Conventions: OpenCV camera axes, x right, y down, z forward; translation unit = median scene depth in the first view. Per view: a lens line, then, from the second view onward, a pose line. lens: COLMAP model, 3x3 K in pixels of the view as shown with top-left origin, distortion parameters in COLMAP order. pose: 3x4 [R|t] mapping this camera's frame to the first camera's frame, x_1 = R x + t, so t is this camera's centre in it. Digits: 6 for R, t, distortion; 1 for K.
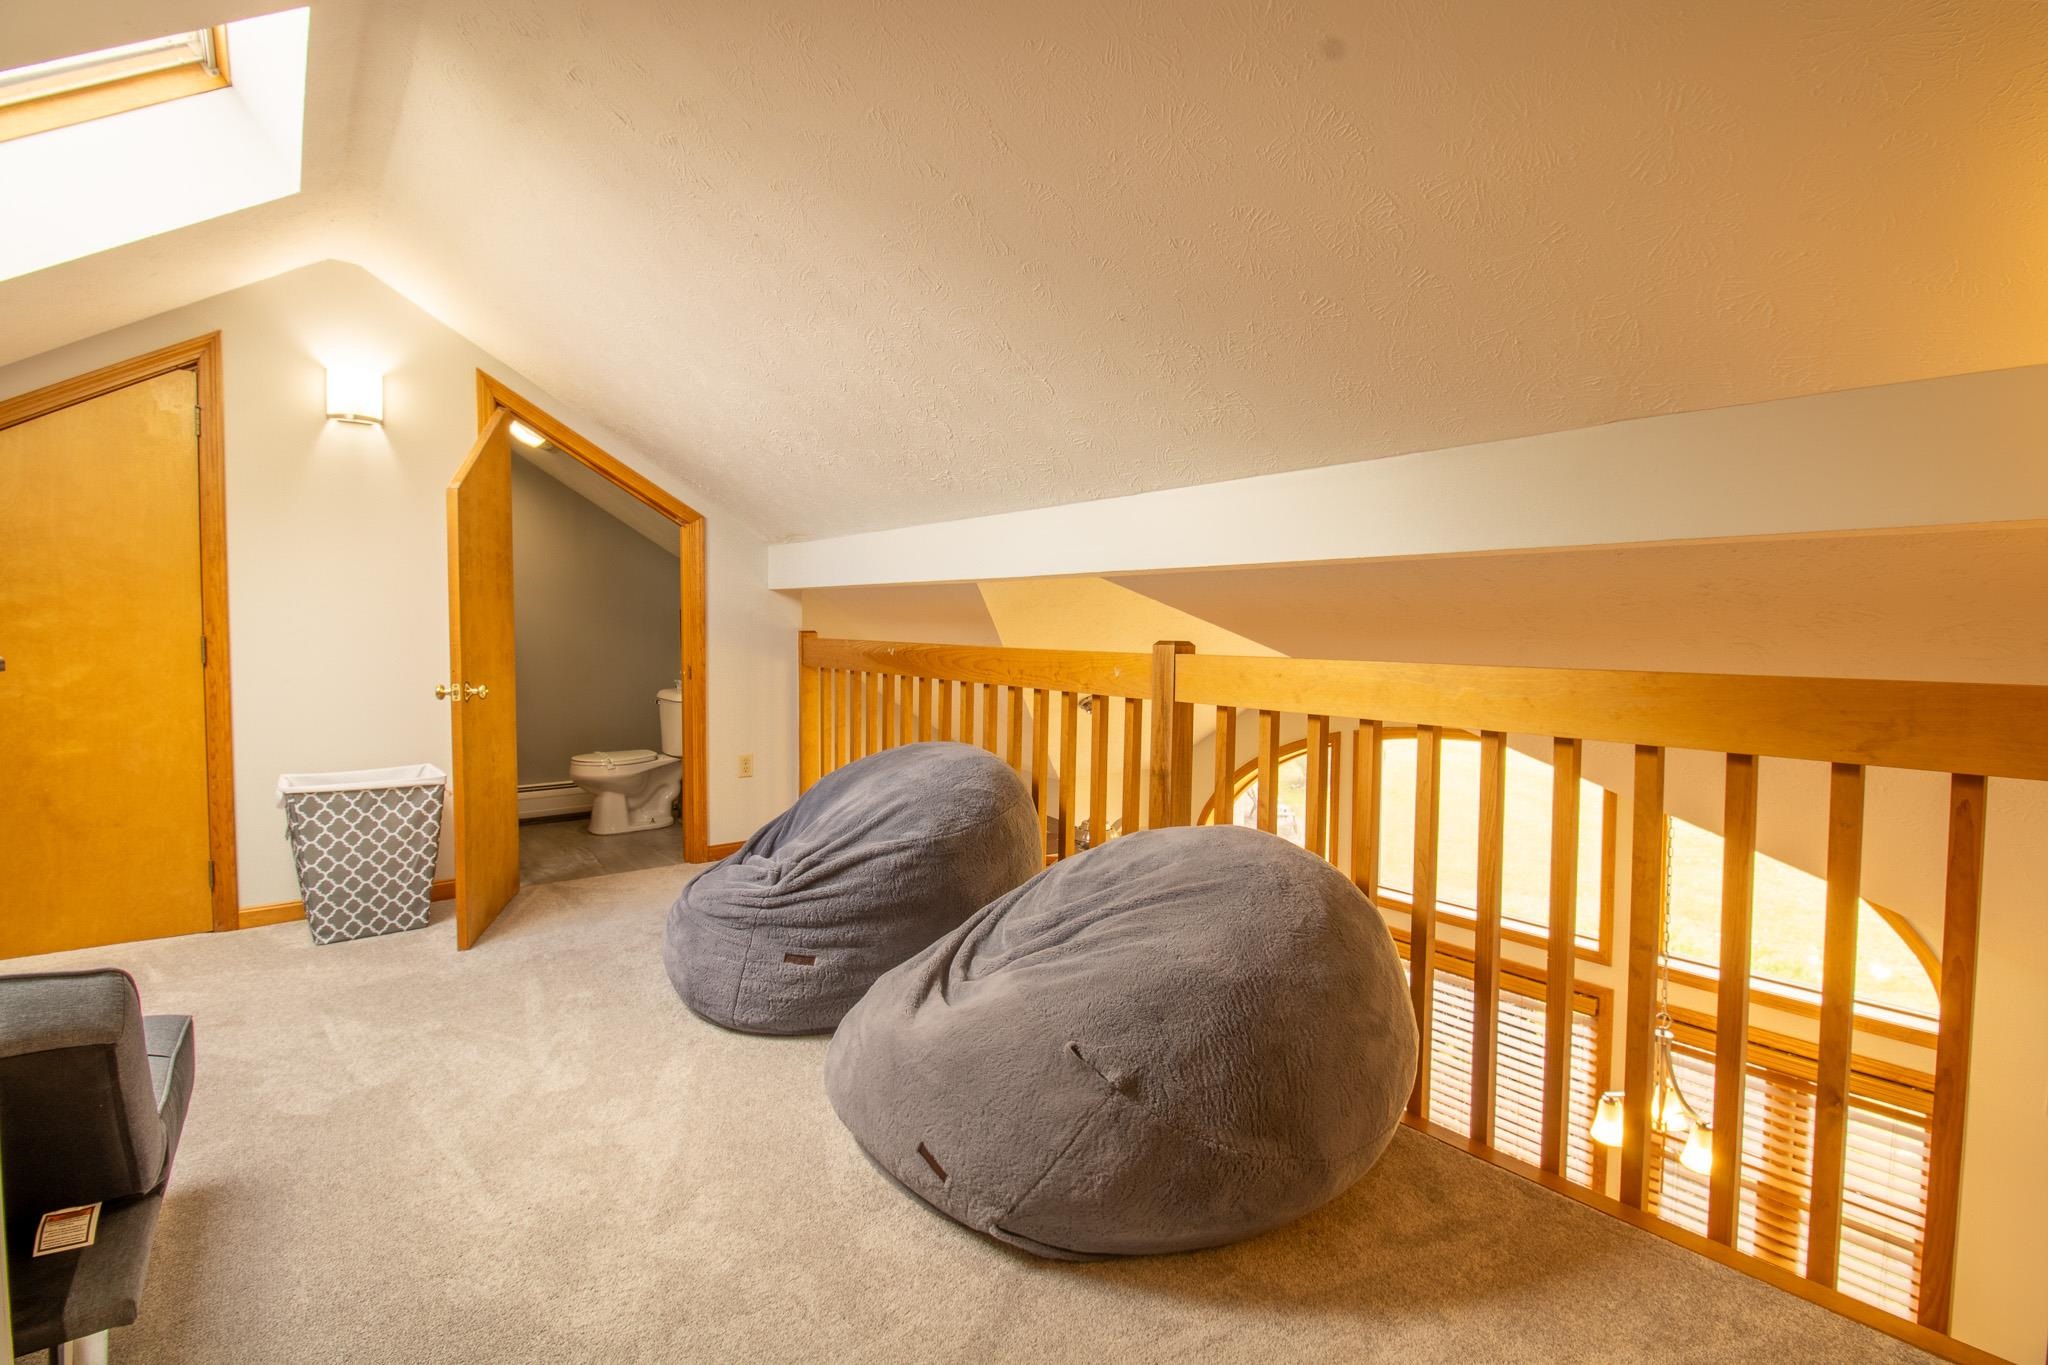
lens RADIAL K [[967.6, 0, 1018.8], [0, 967.6, 677.0], [0, 0, 1]] dist [-0.011475, 0.000066]
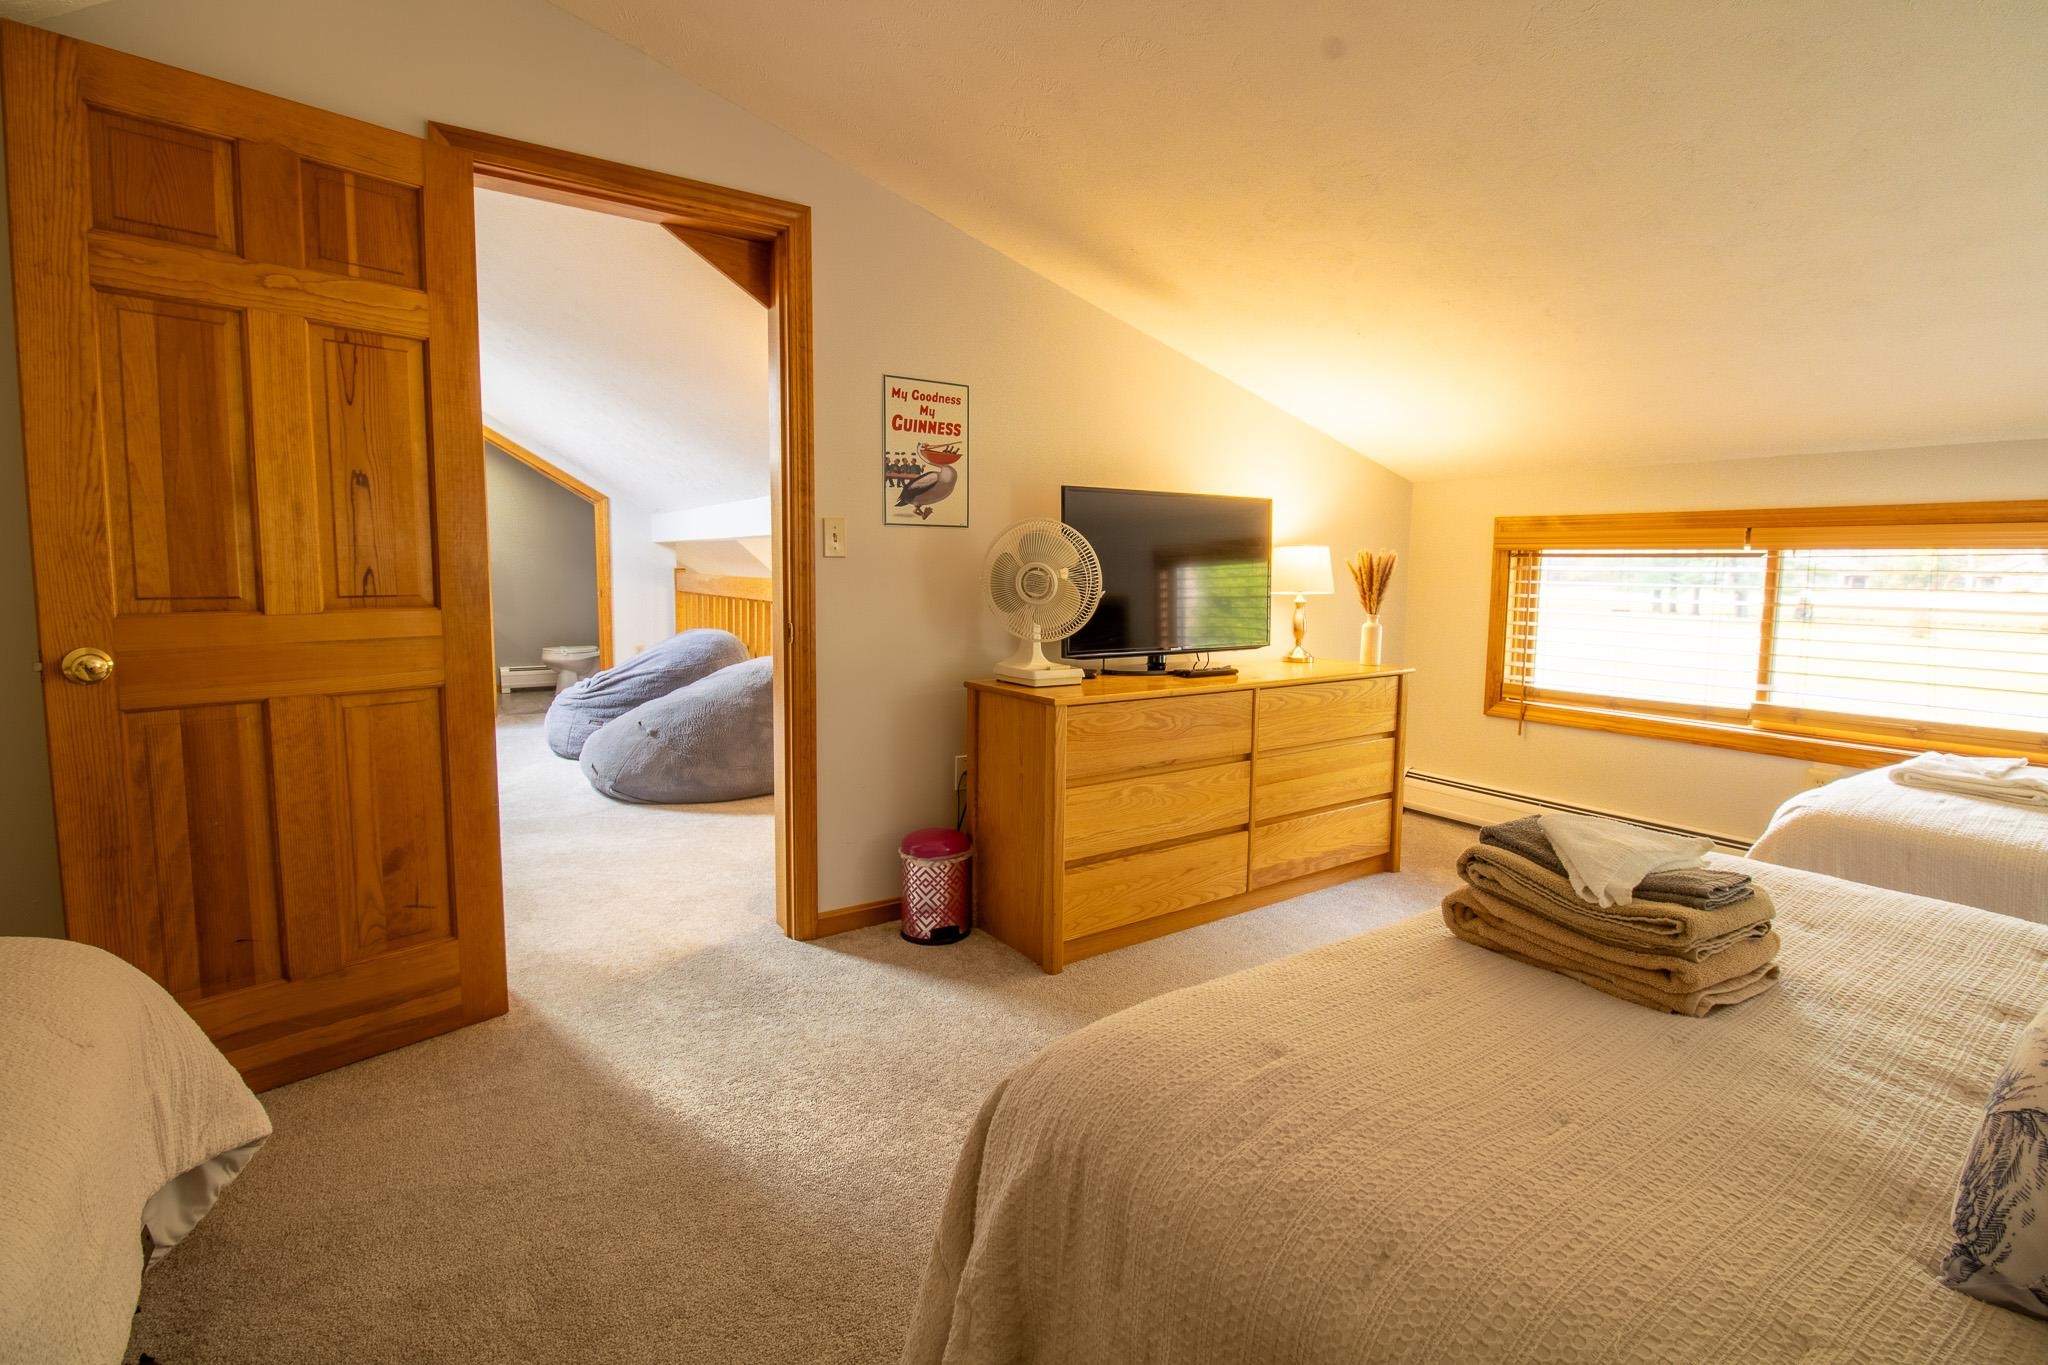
lens RADIAL K [[967.6, 0, 1029.6], [0, 967.6, 671.6], [0, 0, 1]] dist [-0.011475, 0.000066]
pose [[0.997926, 0.011093, -0.063408, 0.646349], [-0.007895, 0.998695, 0.050461, 0.052500], [0.063885, -0.049856, 0.996711, -0.781904]]
